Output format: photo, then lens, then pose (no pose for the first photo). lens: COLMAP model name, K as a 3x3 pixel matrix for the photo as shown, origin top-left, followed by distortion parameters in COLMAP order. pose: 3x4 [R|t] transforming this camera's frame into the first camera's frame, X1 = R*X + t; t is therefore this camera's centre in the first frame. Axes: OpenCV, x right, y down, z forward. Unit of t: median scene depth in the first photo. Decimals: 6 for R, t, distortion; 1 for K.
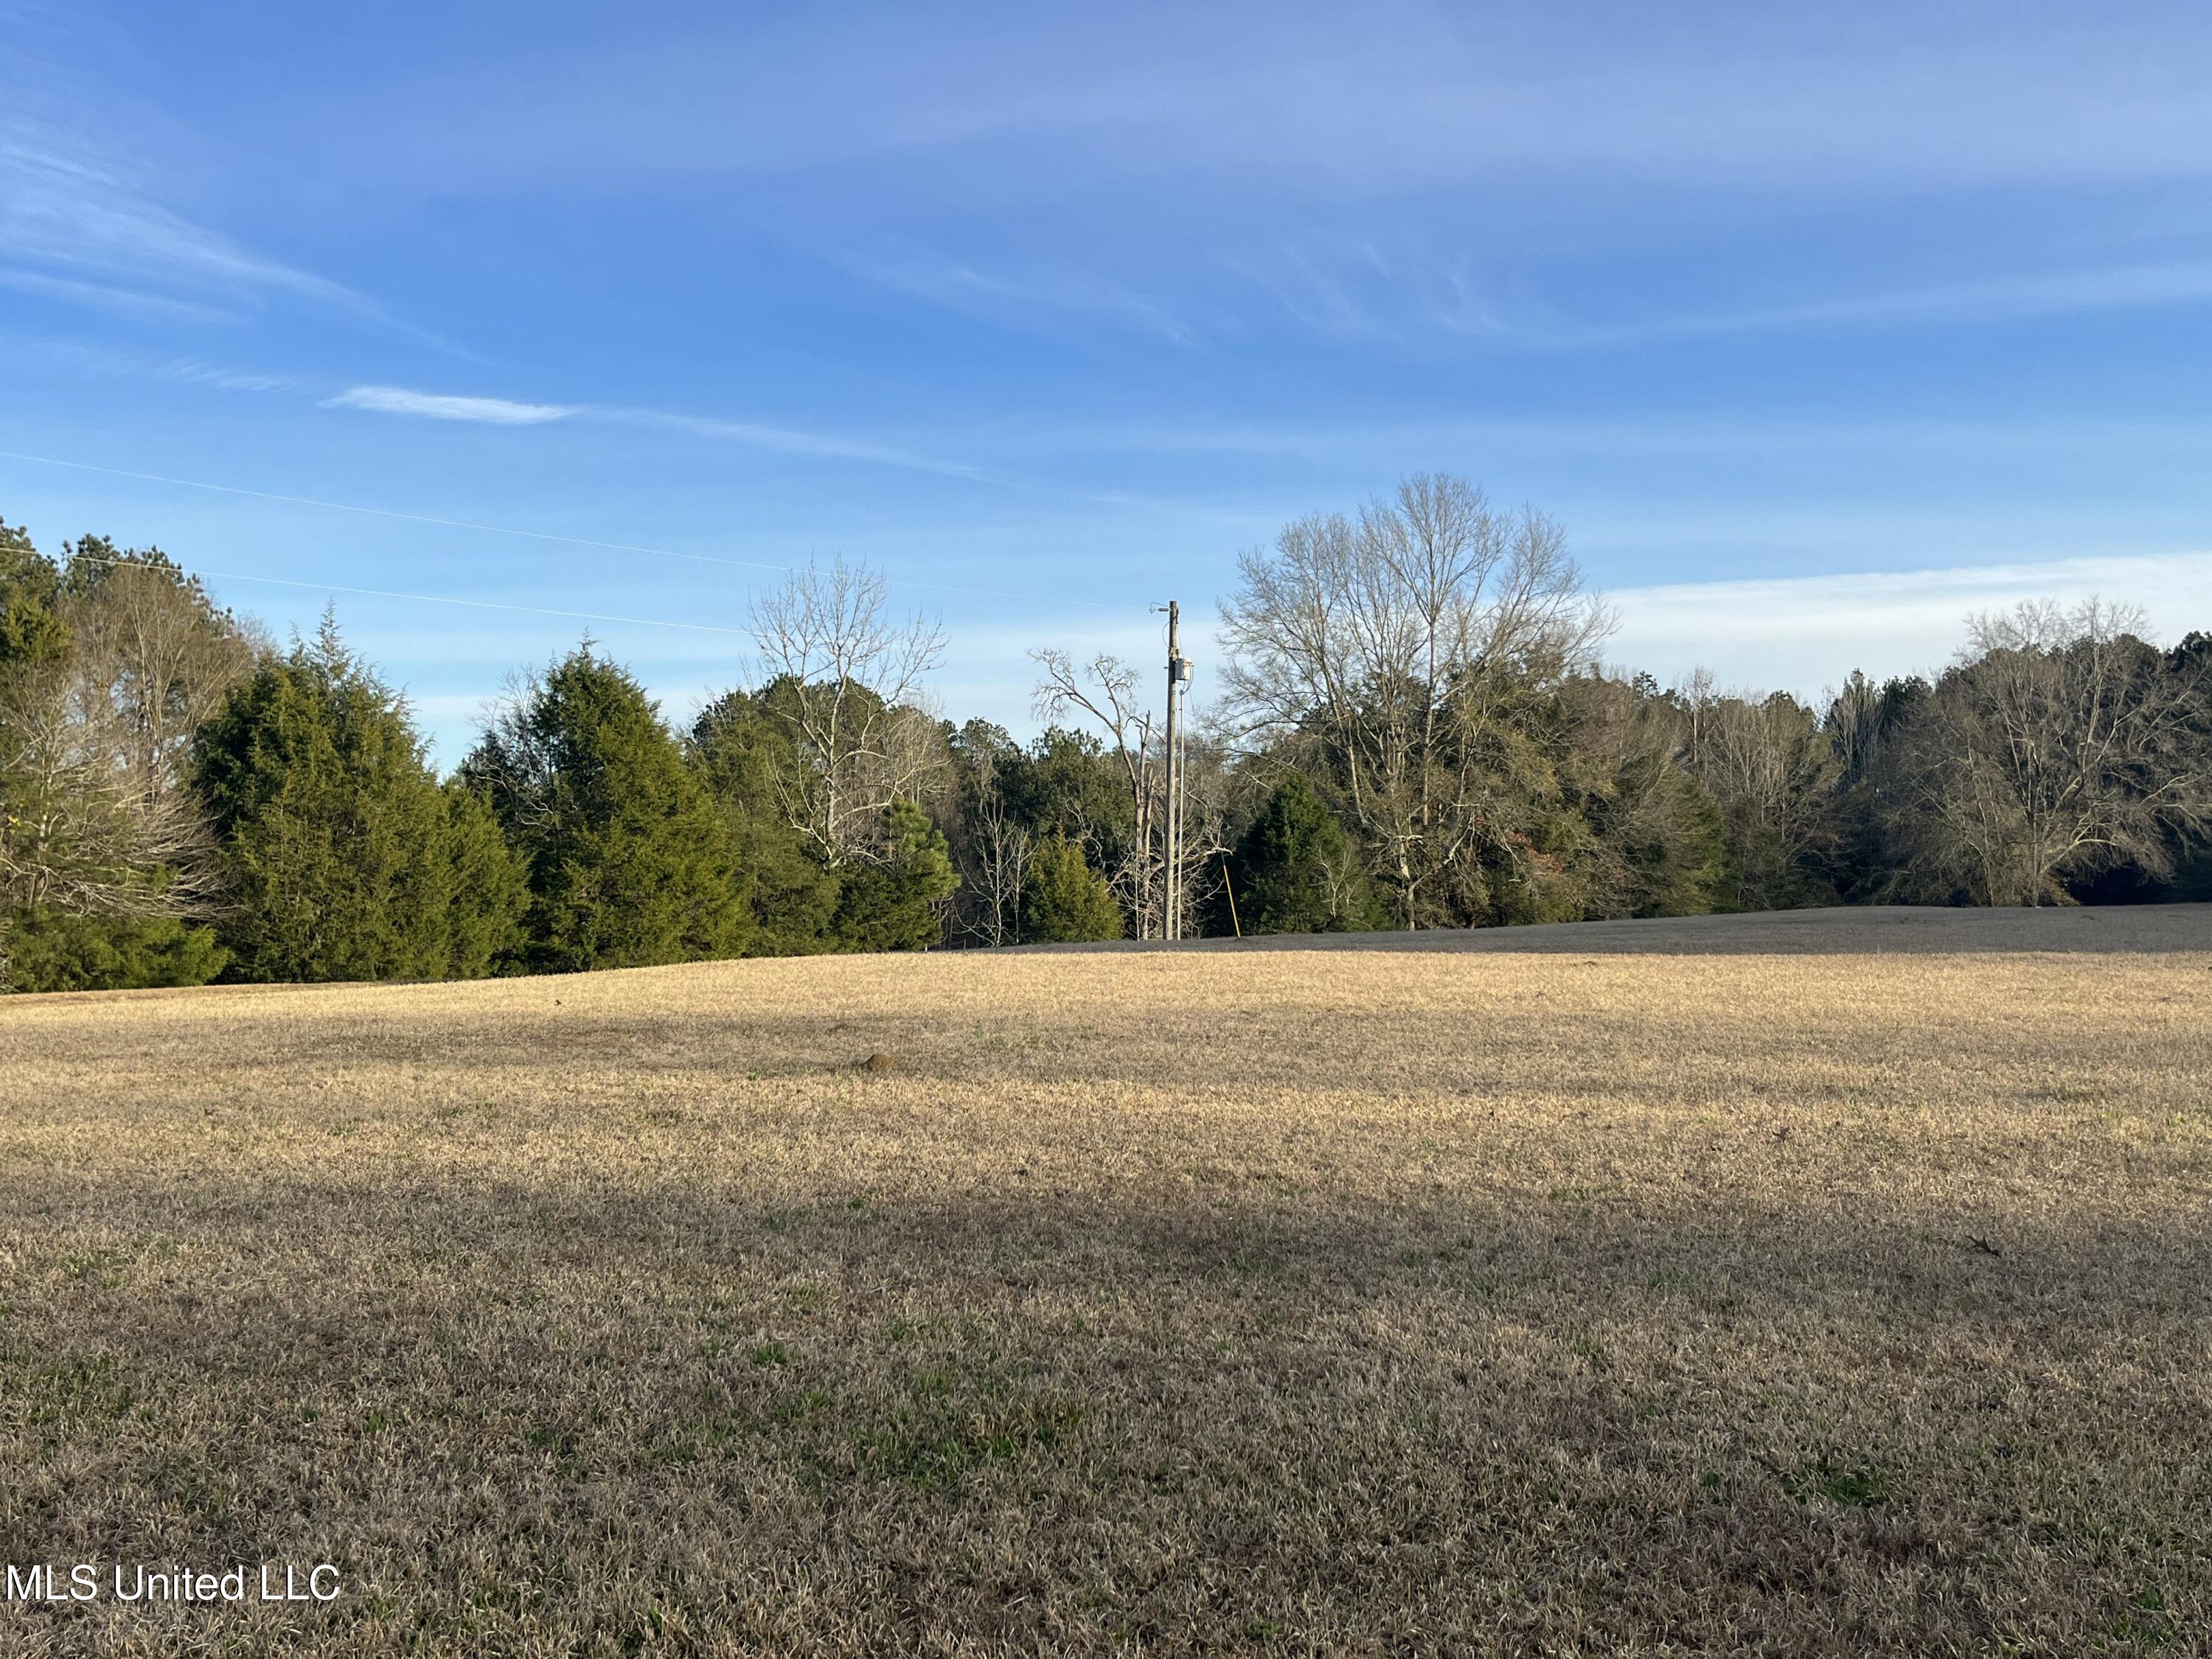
lens RADIAL K [[1963.9, 0, 1127.3], [0, 1963.9, 810.5], [0, 0, 1]] dist [0.057932, -0.066751]
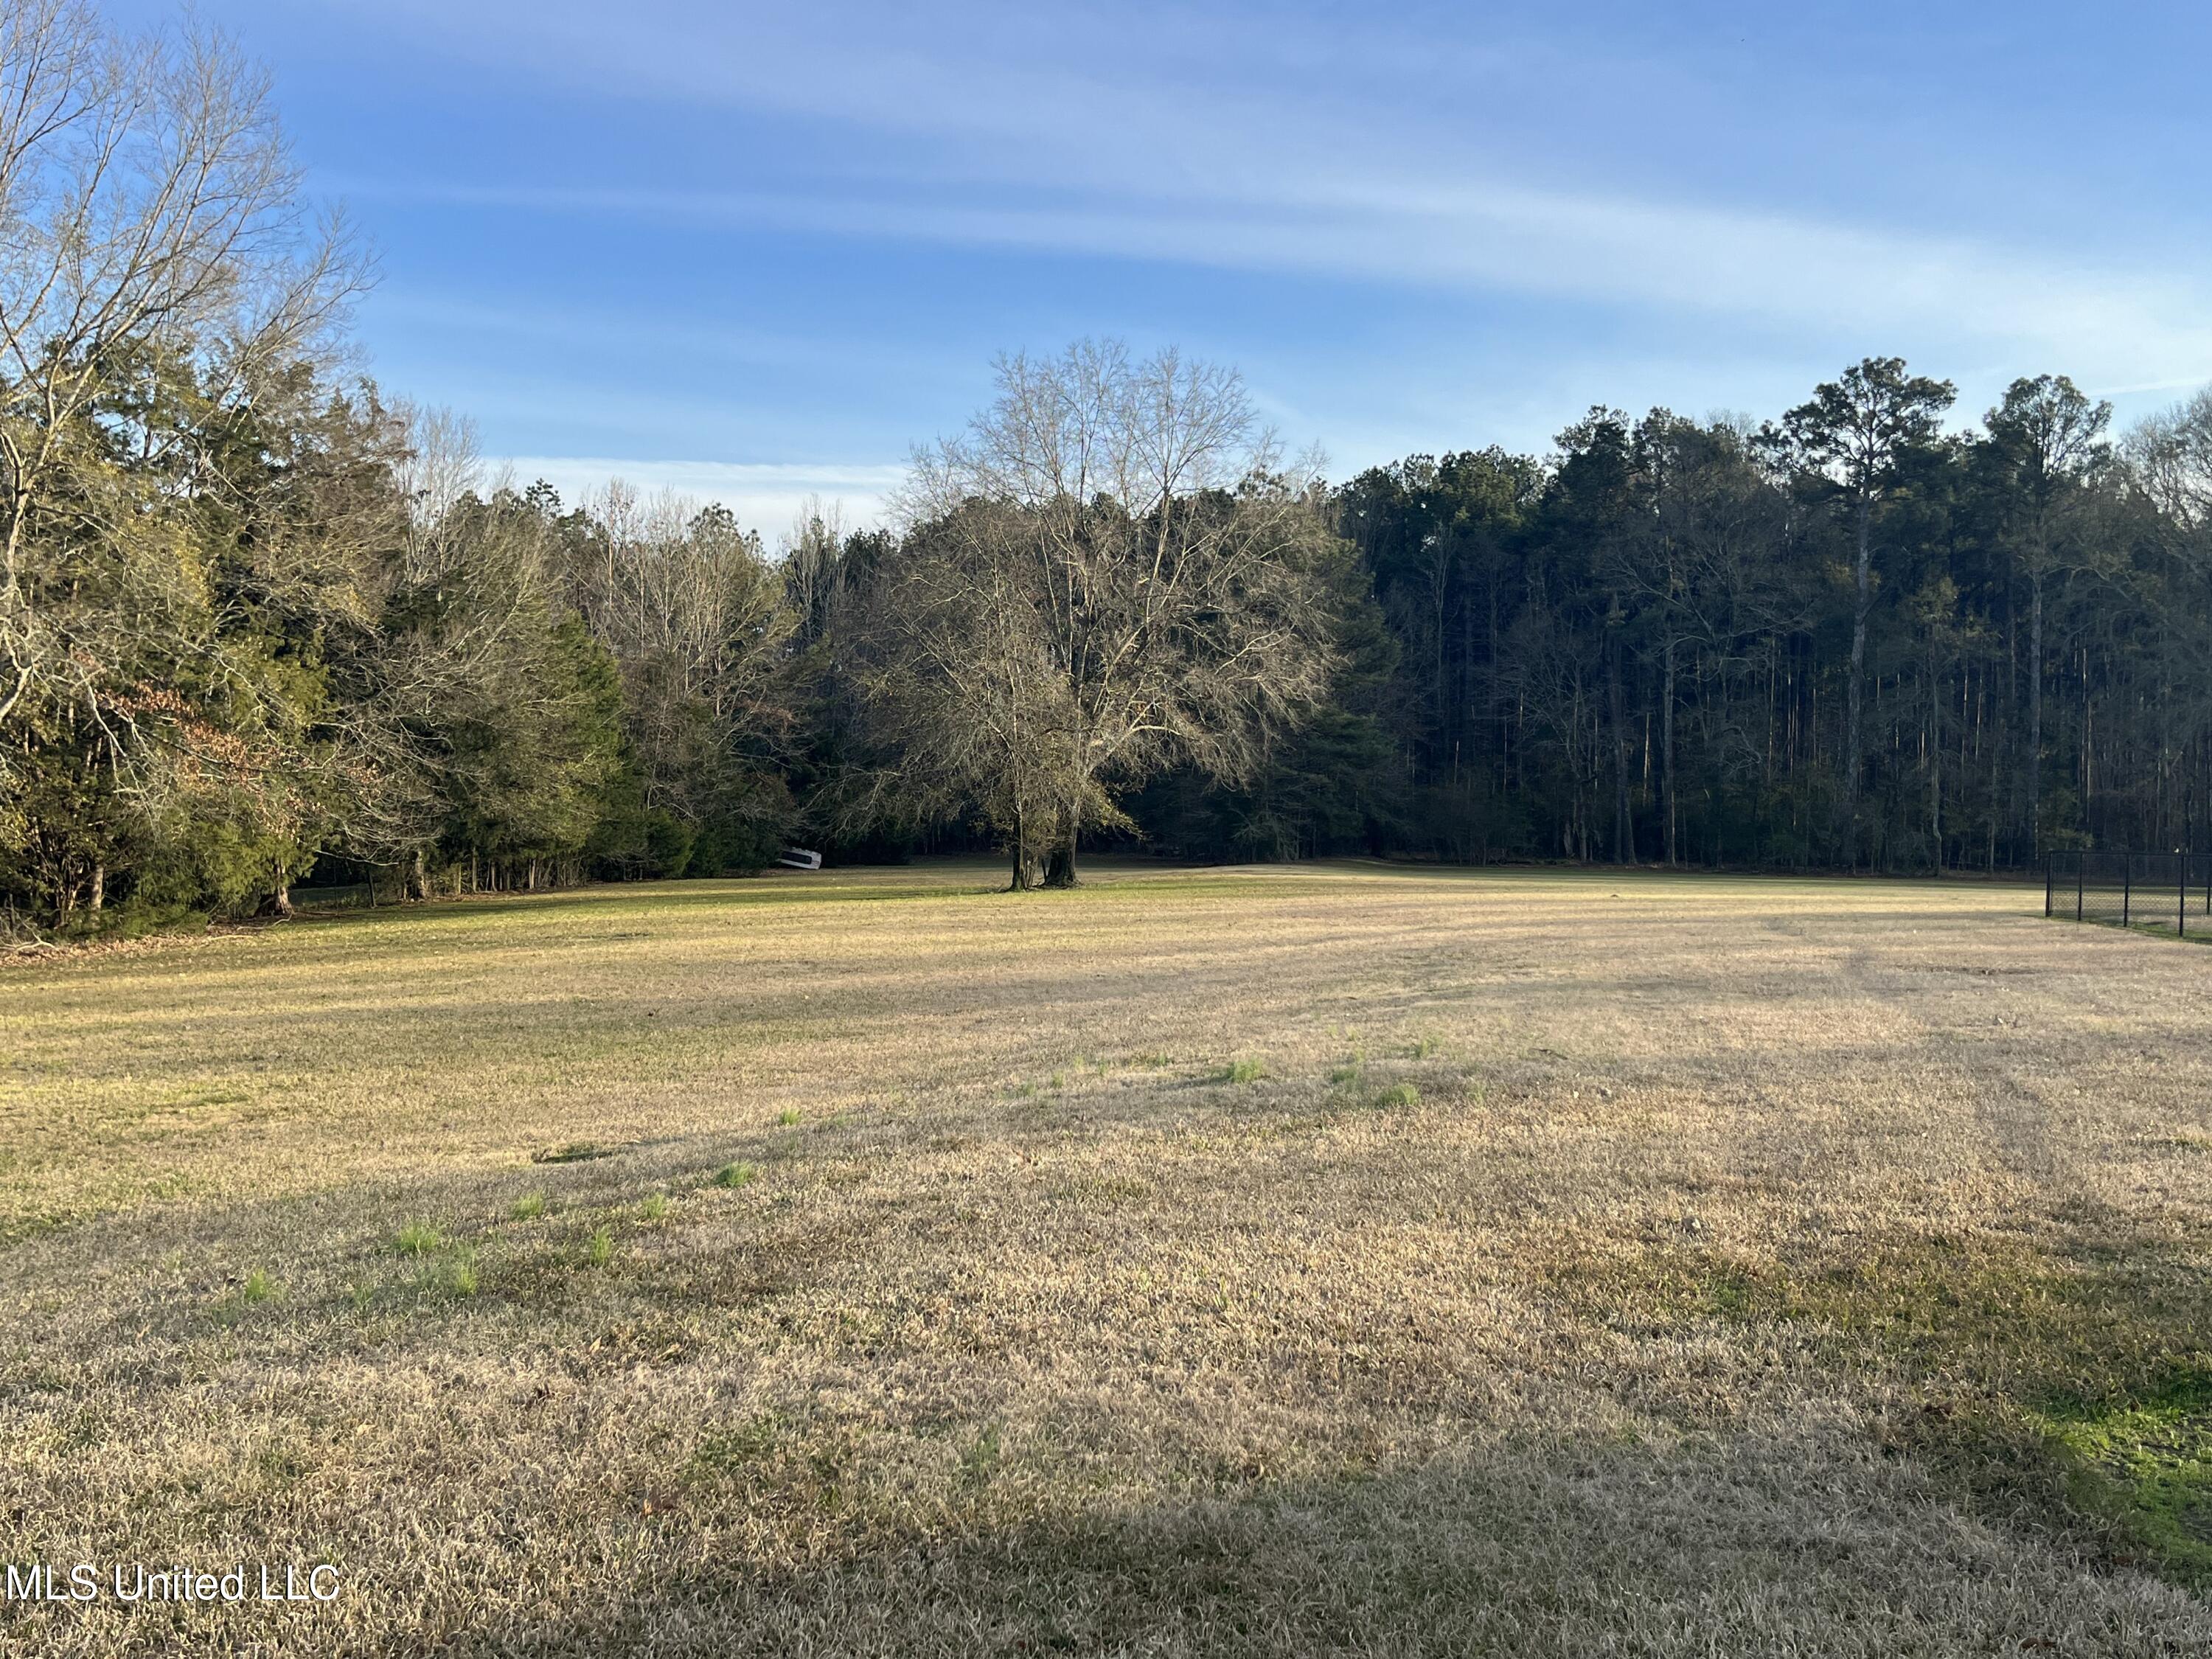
lens RADIAL K [[1963.9, 0, 1096.4], [0, 1963.9, 816.0], [0, 0, 1]] dist [0.057932, -0.066751]
pose [[0.878231, -0.003212, 0.478226, 0.042276], [-0.028706, 0.997820, 0.059419, 0.001706], [-0.477375, -0.065911, 0.876224, 0.117142]]
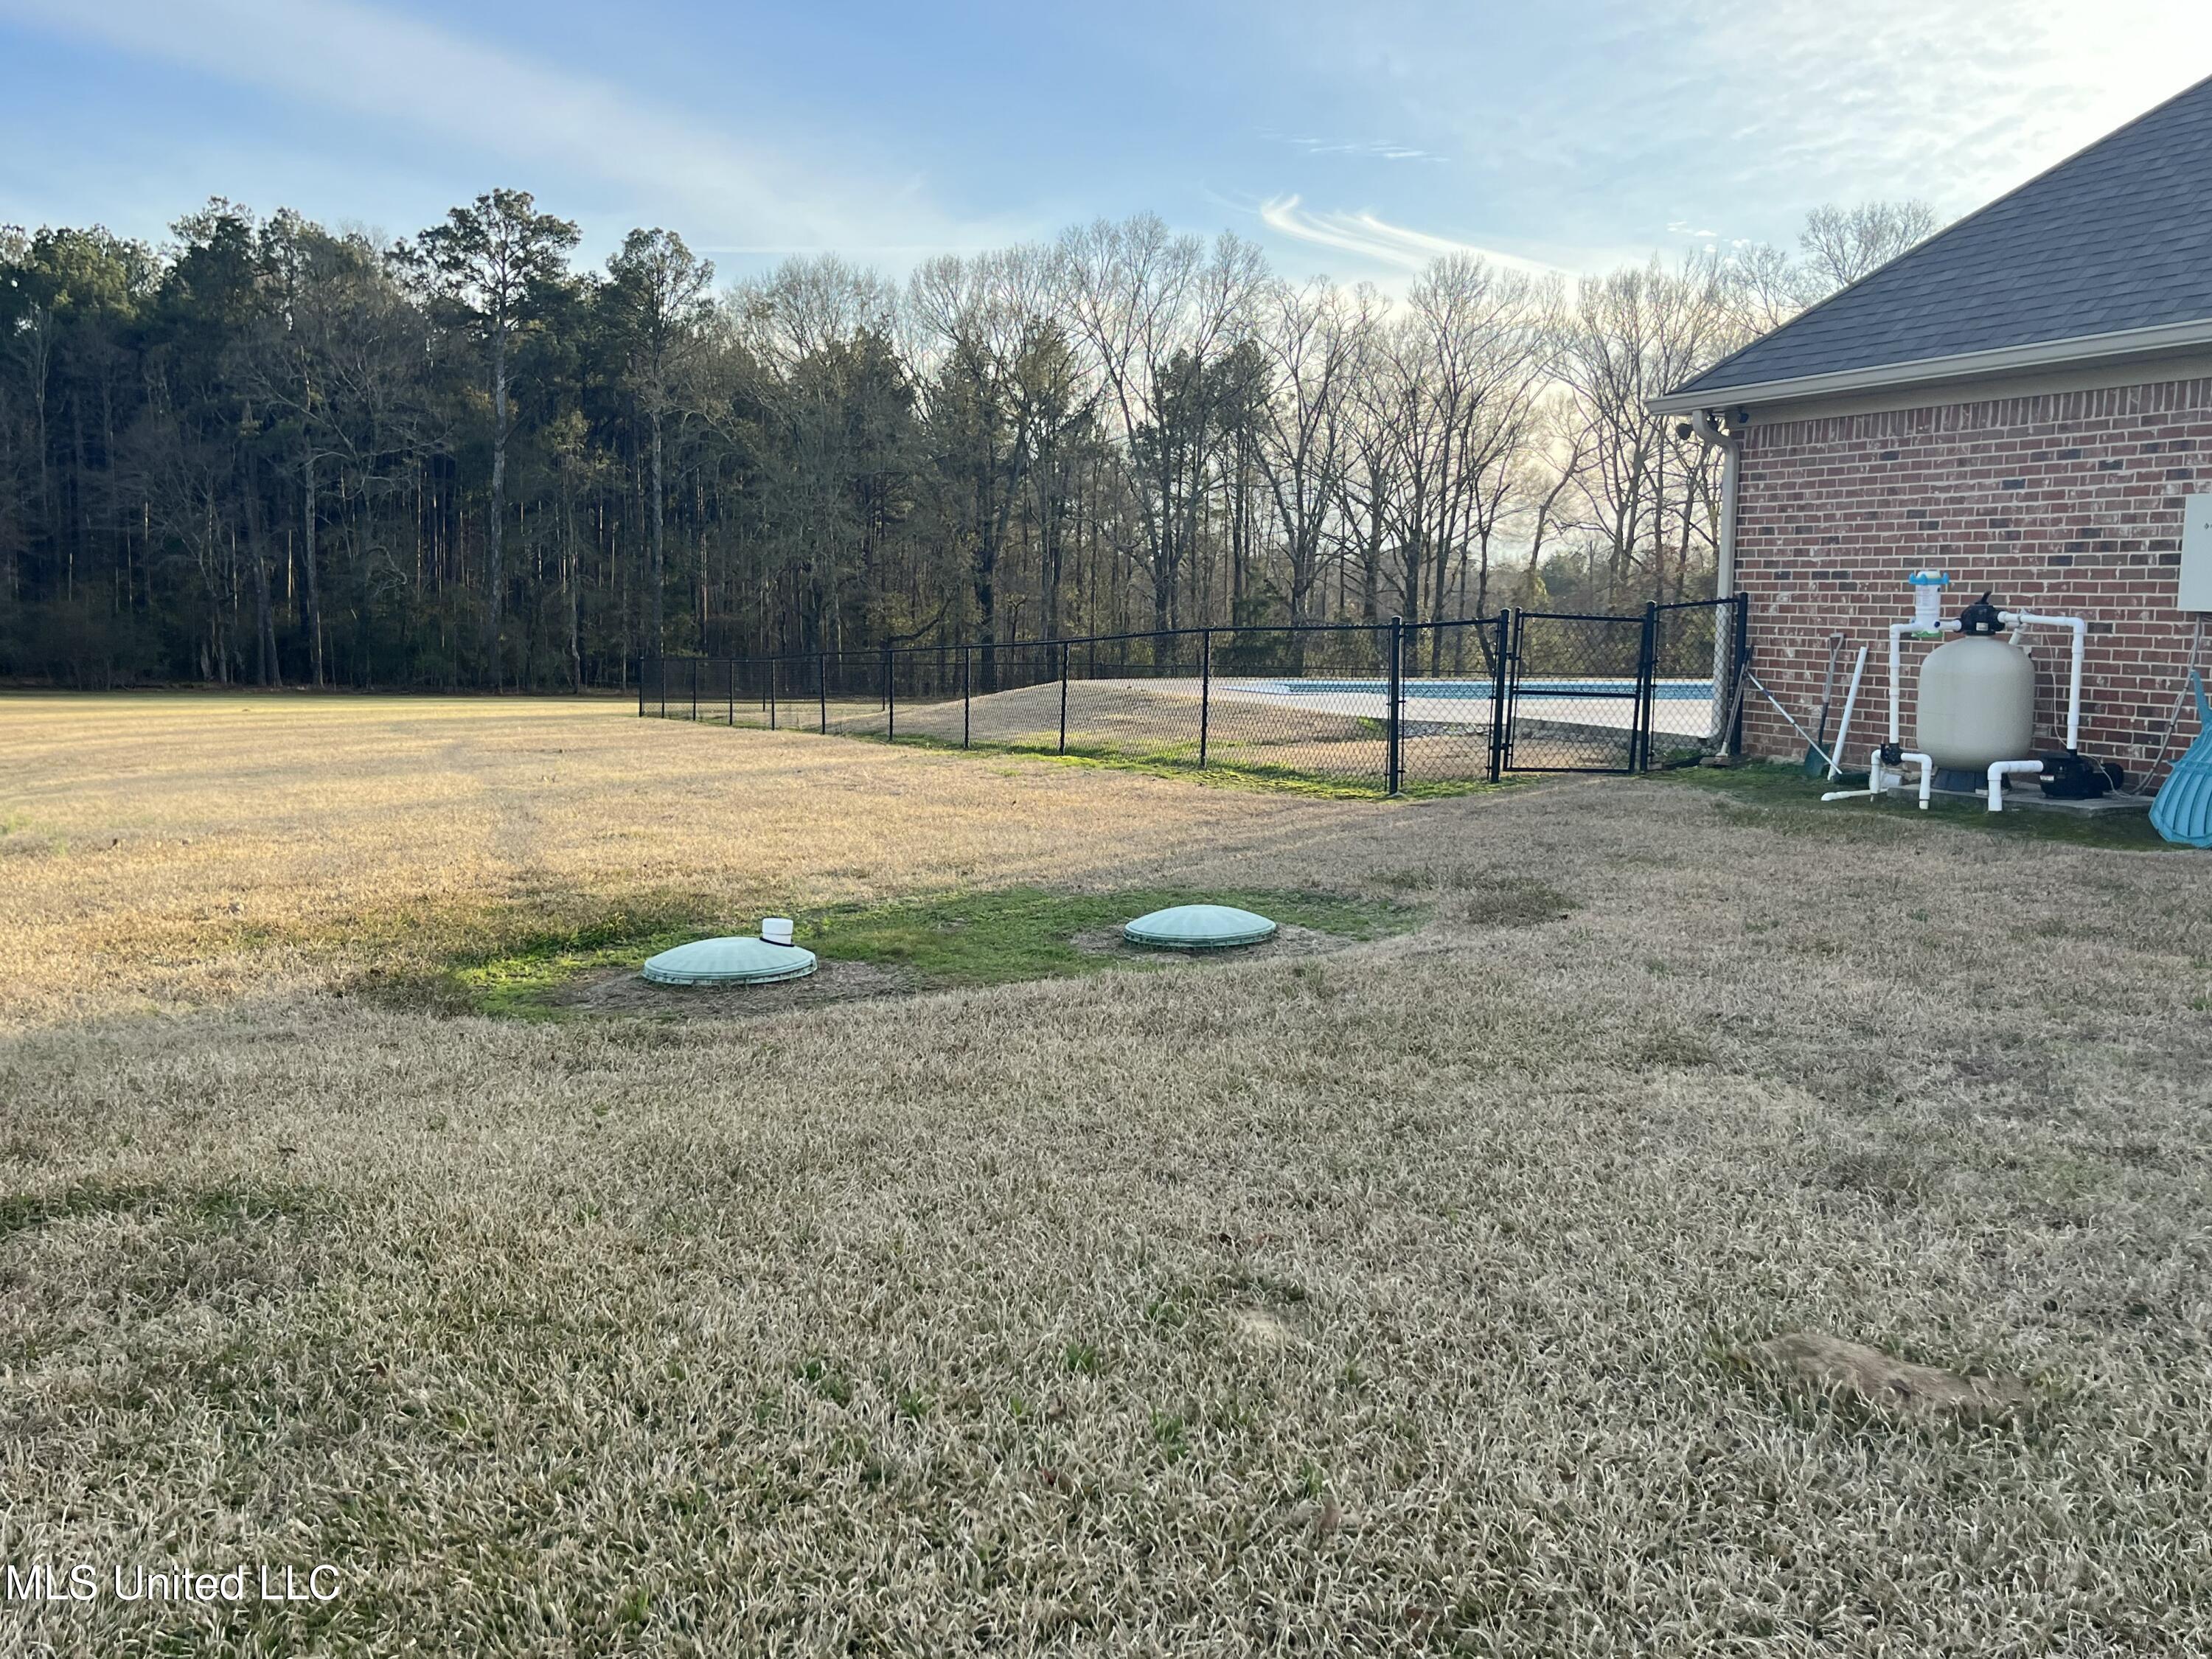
lens RADIAL K [[1963.9, 0, 1109.6], [0, 1963.9, 792.6], [0, 0, 1]] dist [0.057932, -0.066751]
pose [[0.400798, -0.074941, 0.913096, 0.038214], [-0.057165, 0.992661, 0.106563, 0.001998], [-0.914381, -0.094907, 0.393572, 0.111043]]
